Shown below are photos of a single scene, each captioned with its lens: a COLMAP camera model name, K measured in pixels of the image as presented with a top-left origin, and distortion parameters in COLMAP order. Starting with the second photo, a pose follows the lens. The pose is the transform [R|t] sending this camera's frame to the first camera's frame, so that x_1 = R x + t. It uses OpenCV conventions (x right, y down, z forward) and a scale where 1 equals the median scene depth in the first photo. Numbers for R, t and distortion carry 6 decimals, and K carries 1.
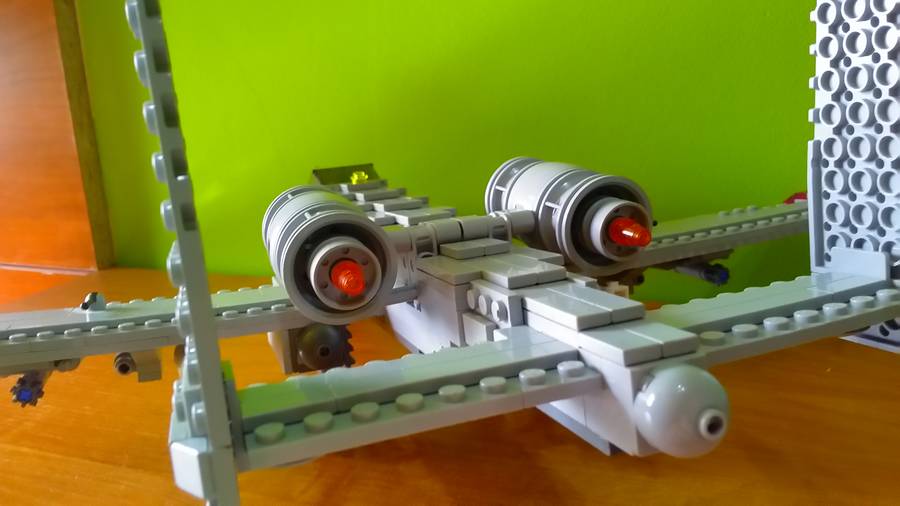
lens RADIAL K [[731.0, 0, 450.0], [0, 731.0, 253.0], [0, 0, 1]] dist [0.112322, -0.246739]
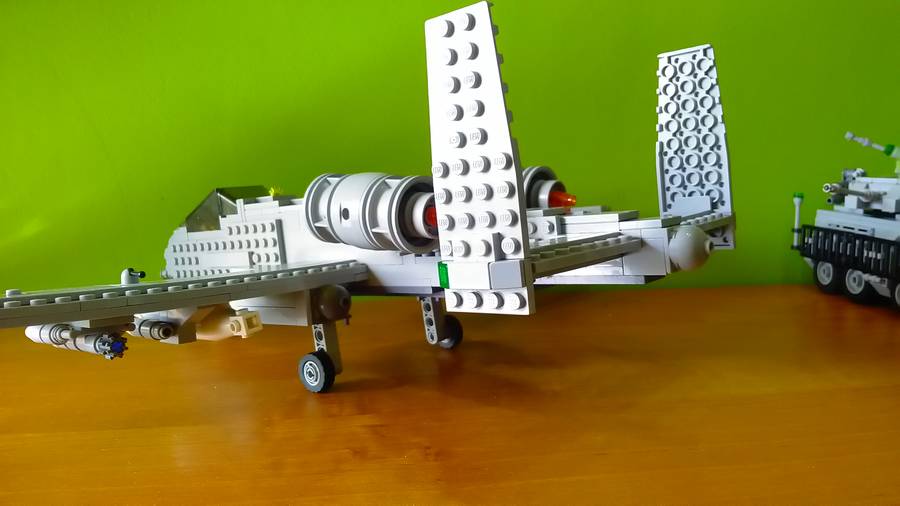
lens RADIAL K [[731.0, 0, 450.0], [0, 731.0, 253.0], [0, 0, 1]] dist [0.112322, -0.246739]
pose [[0.875673, -0.025323, 0.482240, -0.846784], [0.084504, 0.991251, -0.101395, 0.262056], [-0.475454, 0.129540, 0.870151, -0.297706]]
